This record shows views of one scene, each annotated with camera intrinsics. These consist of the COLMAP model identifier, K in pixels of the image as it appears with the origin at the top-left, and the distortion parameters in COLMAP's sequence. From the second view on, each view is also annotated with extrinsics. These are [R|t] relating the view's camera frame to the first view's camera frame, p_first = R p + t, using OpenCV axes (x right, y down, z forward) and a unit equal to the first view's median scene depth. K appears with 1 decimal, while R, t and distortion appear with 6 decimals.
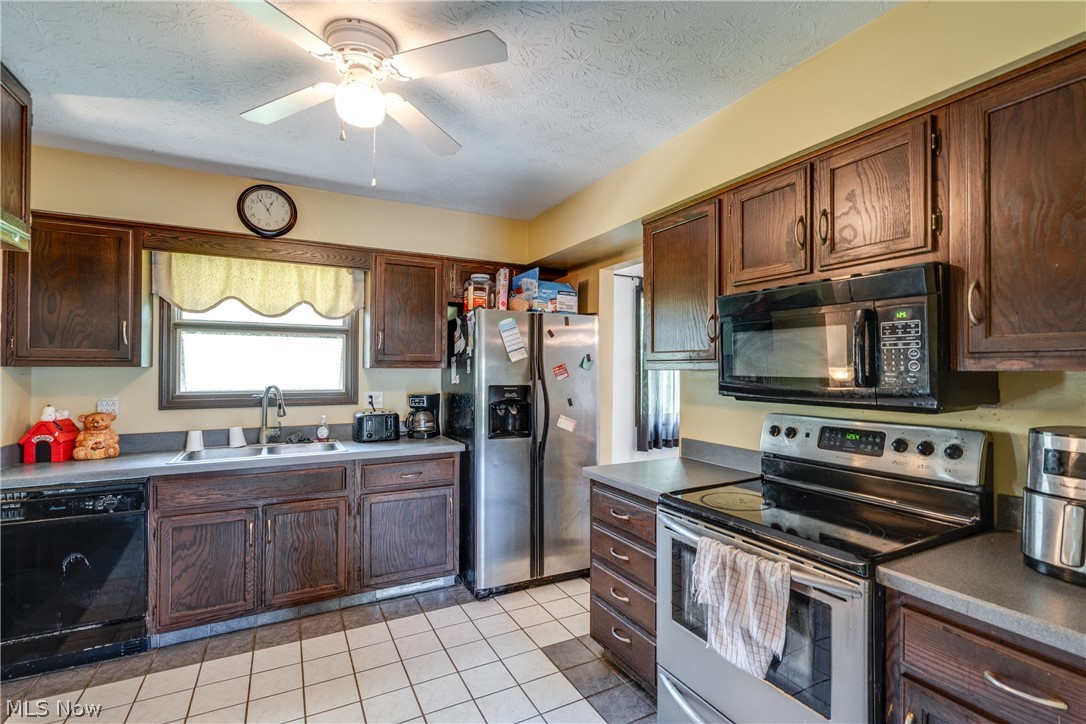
lens RADIAL K [[494.7, 0, 550.4], [0, 494.7, 362.5], [0, 0, 1]] dist [-0.011190, 0.001969]
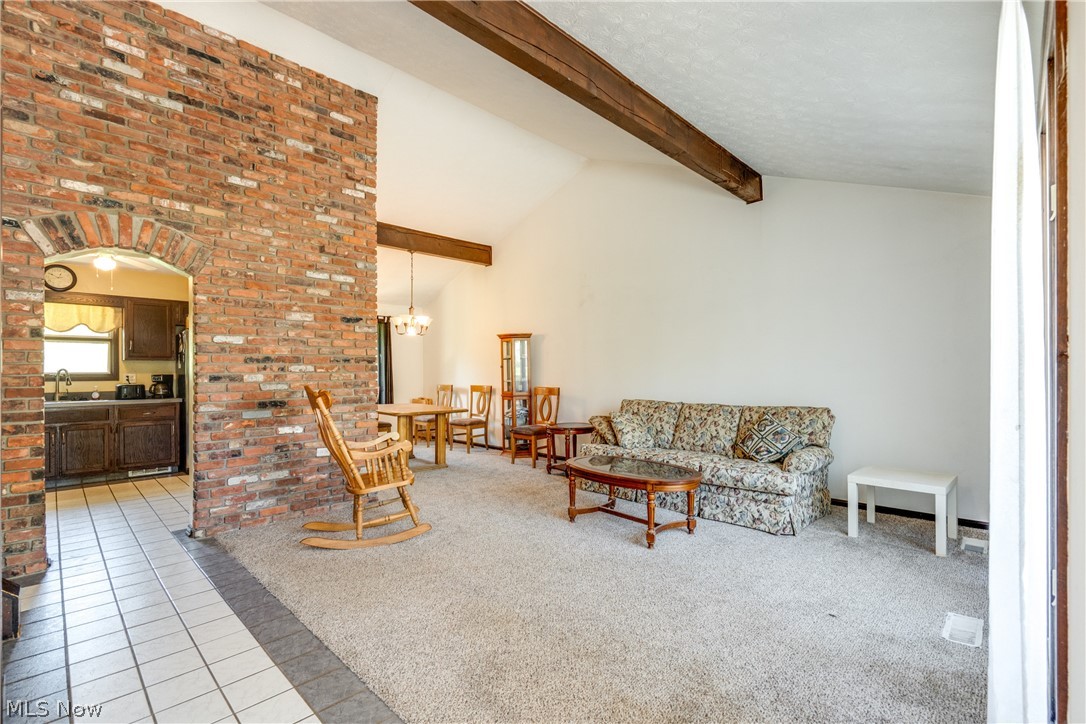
lens RADIAL K [[494.7, 0, 532.5], [0, 494.7, 367.5], [0, 0, 1]] dist [-0.011190, 0.001969]
pose [[0.961187, -0.007618, 0.275794, 0.613692], [0.004083, 0.999902, 0.013390, 0.021148], [-0.275869, -0.011745, 0.961124, -1.233695]]
